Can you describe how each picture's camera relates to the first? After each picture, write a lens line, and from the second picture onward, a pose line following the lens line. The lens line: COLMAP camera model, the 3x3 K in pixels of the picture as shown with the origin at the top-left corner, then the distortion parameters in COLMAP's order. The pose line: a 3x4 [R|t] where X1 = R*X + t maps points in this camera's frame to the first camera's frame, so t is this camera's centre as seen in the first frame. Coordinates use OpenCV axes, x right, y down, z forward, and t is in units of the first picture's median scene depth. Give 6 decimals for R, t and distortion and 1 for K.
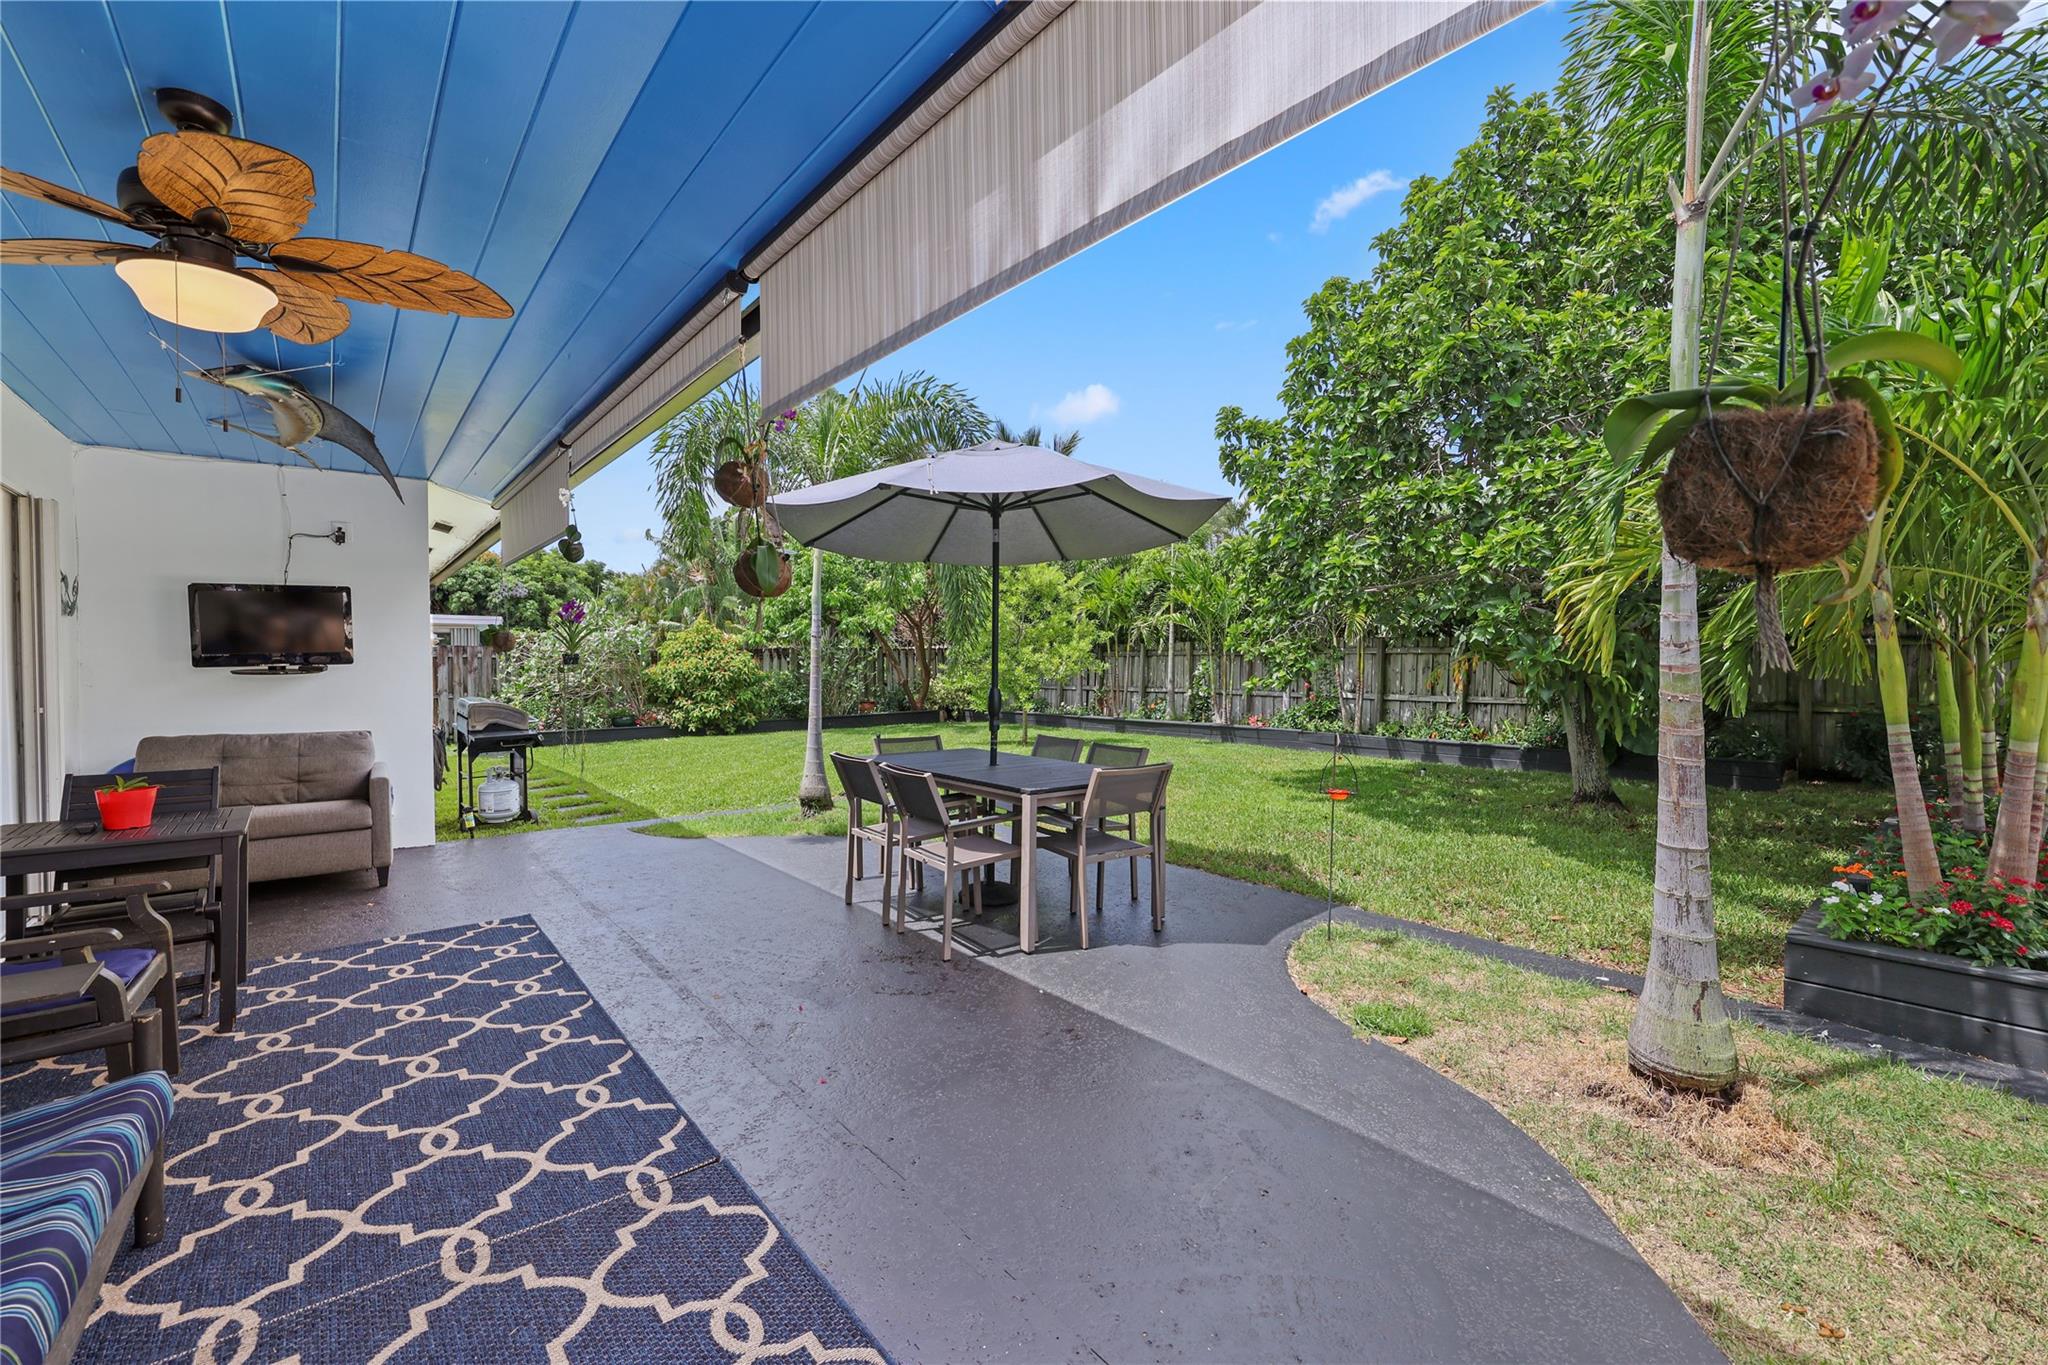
lens RADIAL K [[859.1, 0, 1023.3], [0, 859.1, 671.8], [0, 0, 1]] dist [-0.000156, 0.000426]
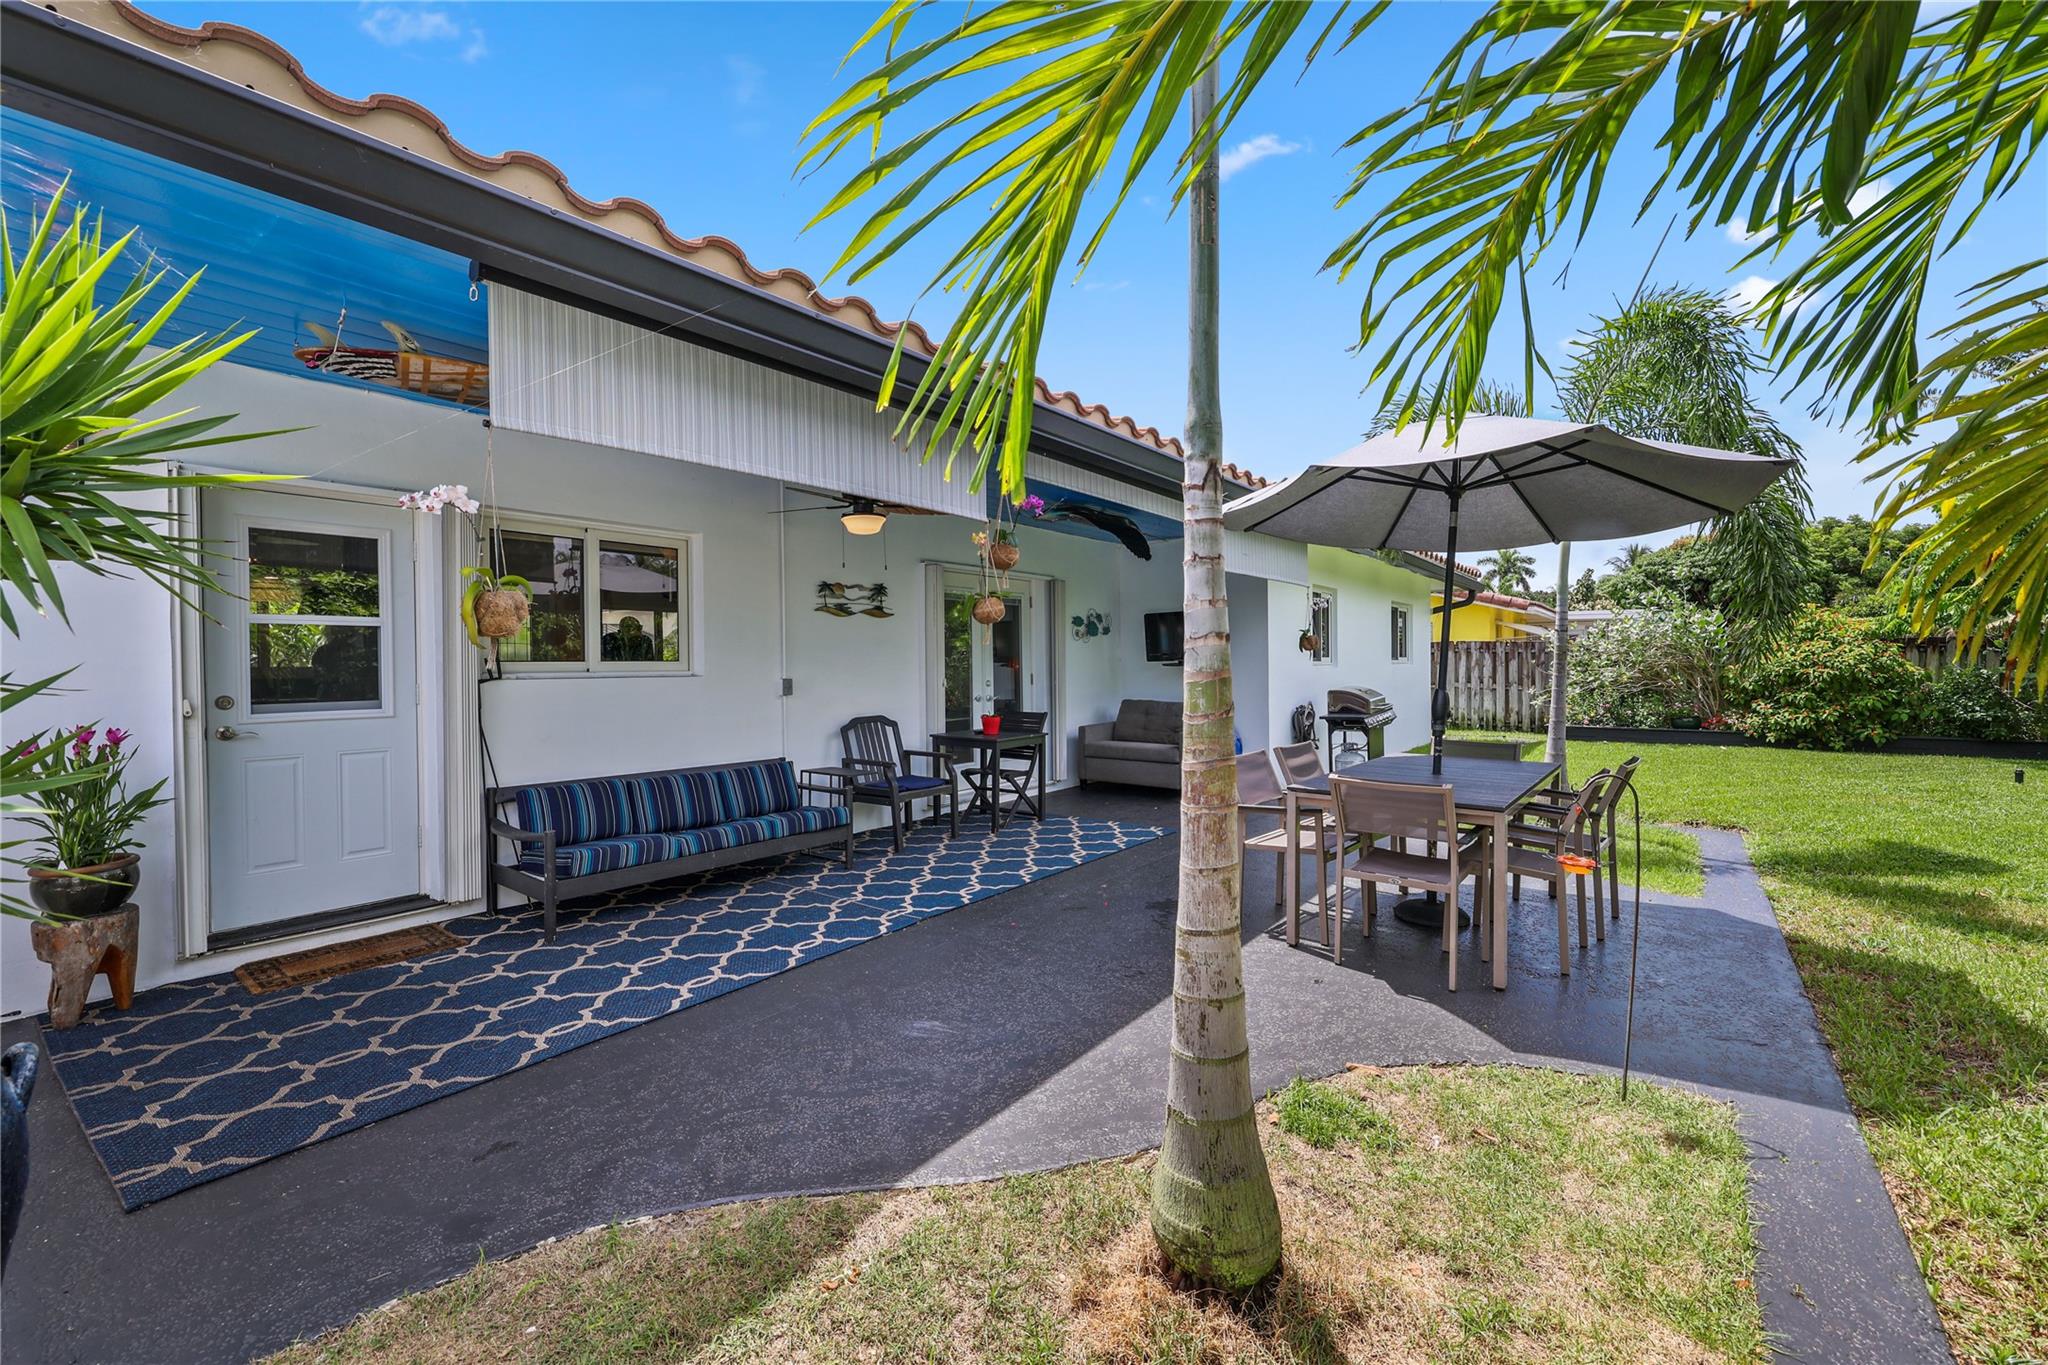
lens RADIAL K [[868.0, 0, 1024.8], [0, 868.0, 664.1], [0, 0, 1]] dist [0.002444, -0.000340]
pose [[0.240473, 0.007860, -0.970624, 0.717208], [-0.008759, 0.999944, 0.005928, -0.008526], [0.970616, 0.007076, 0.240528, 0.338351]]
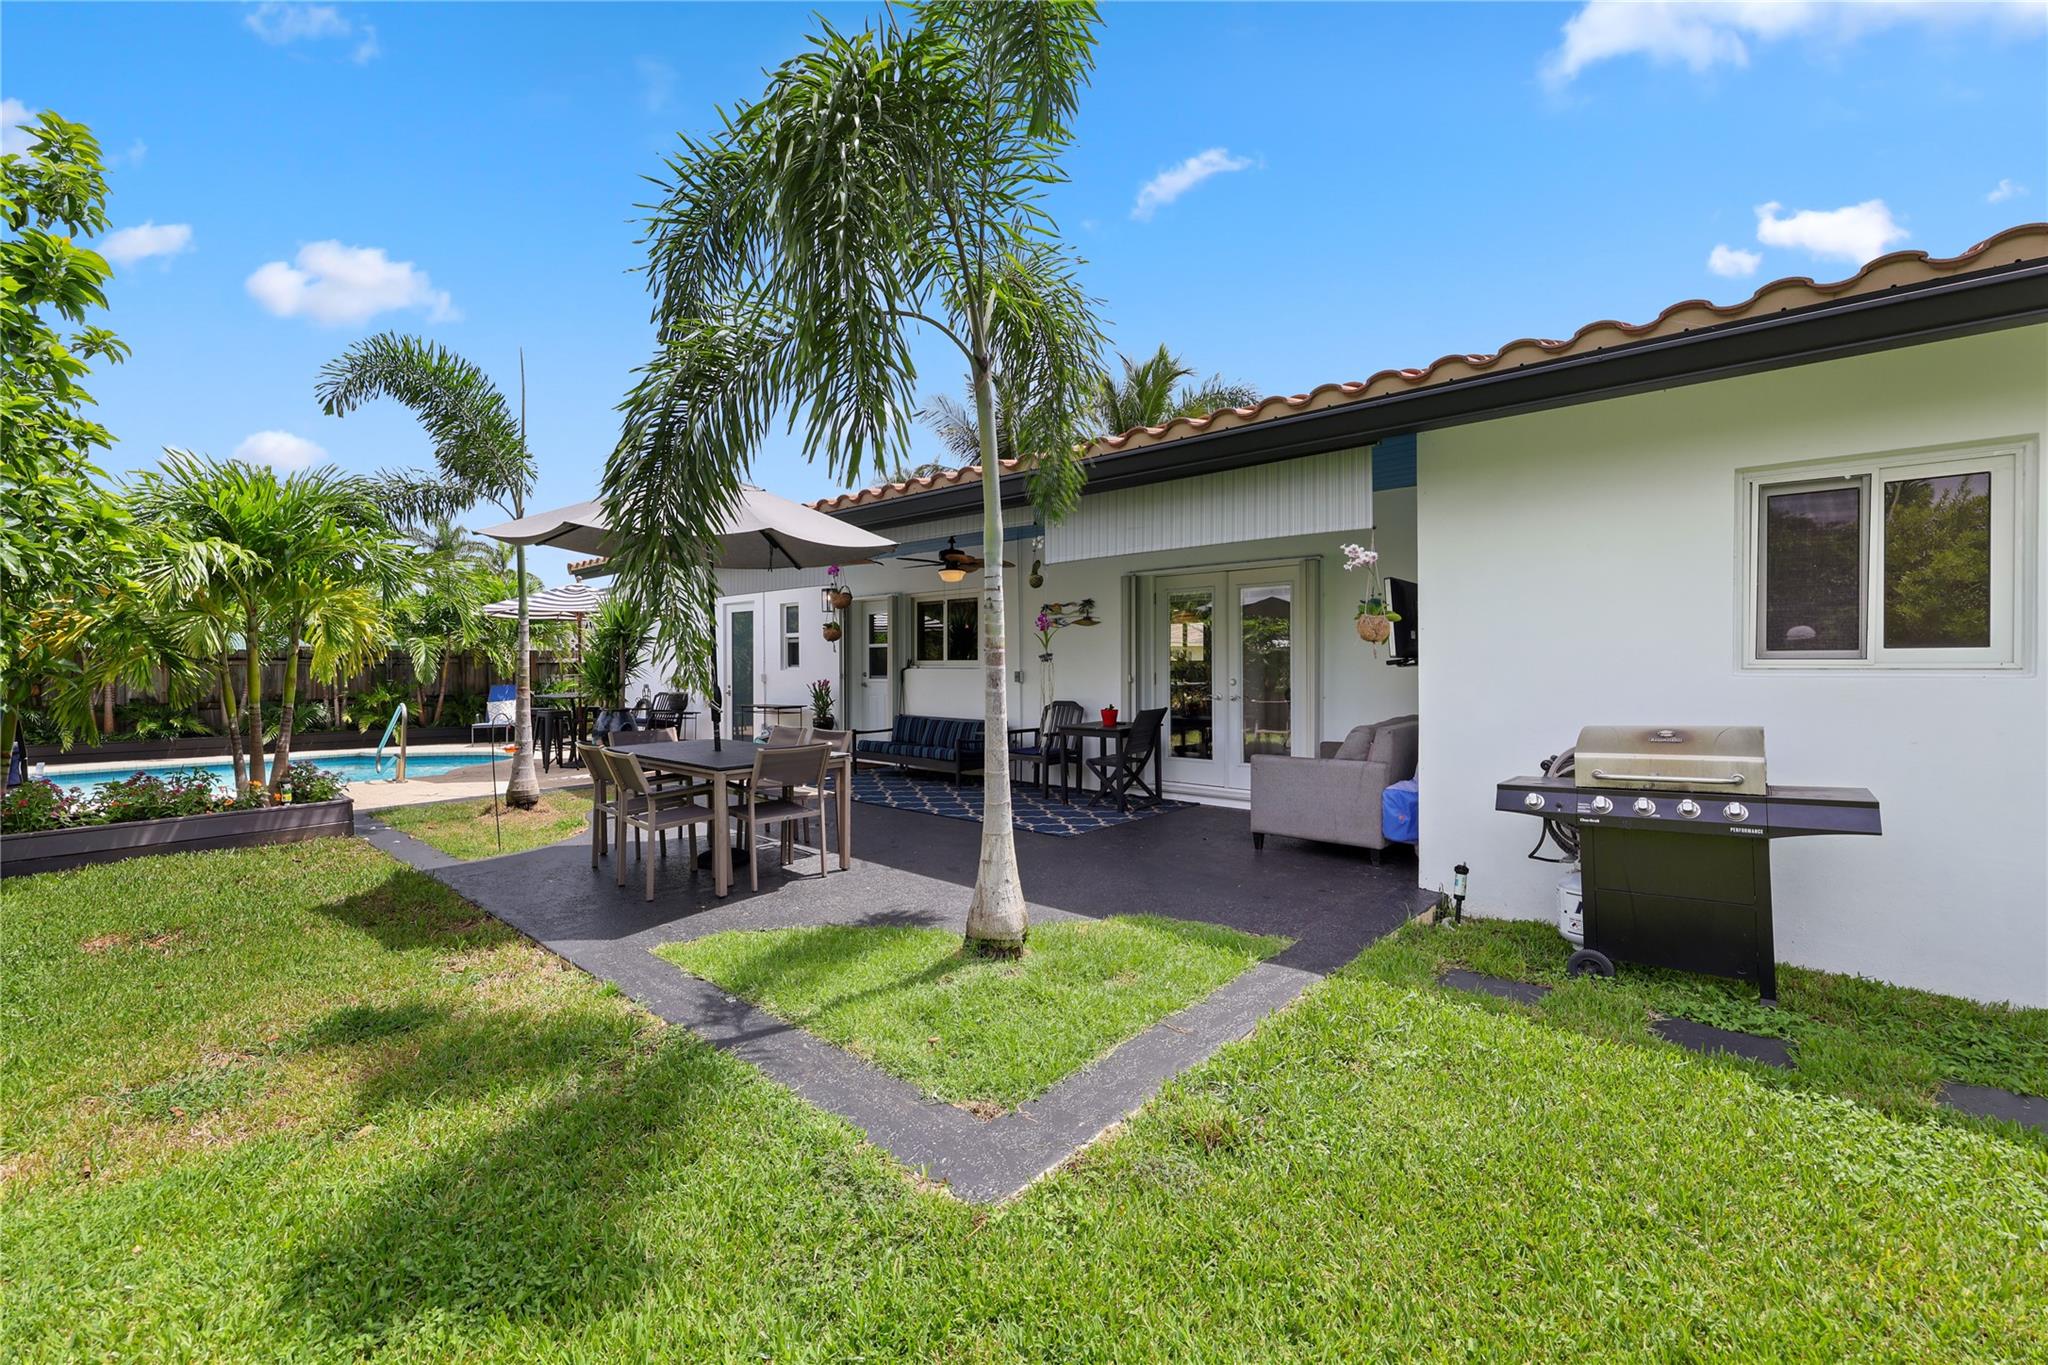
lens RADIAL K [[877.3, 0, 1020.0], [0, 877.3, 672.4], [0, 0, 1]] dist [0.002146, 0.000021]
pose [[-0.988245, 0.018737, -0.151729, -0.249542], [0.013976, 0.999378, 0.032386, -0.036446], [0.152241, 0.029885, -0.987891, 2.156092]]
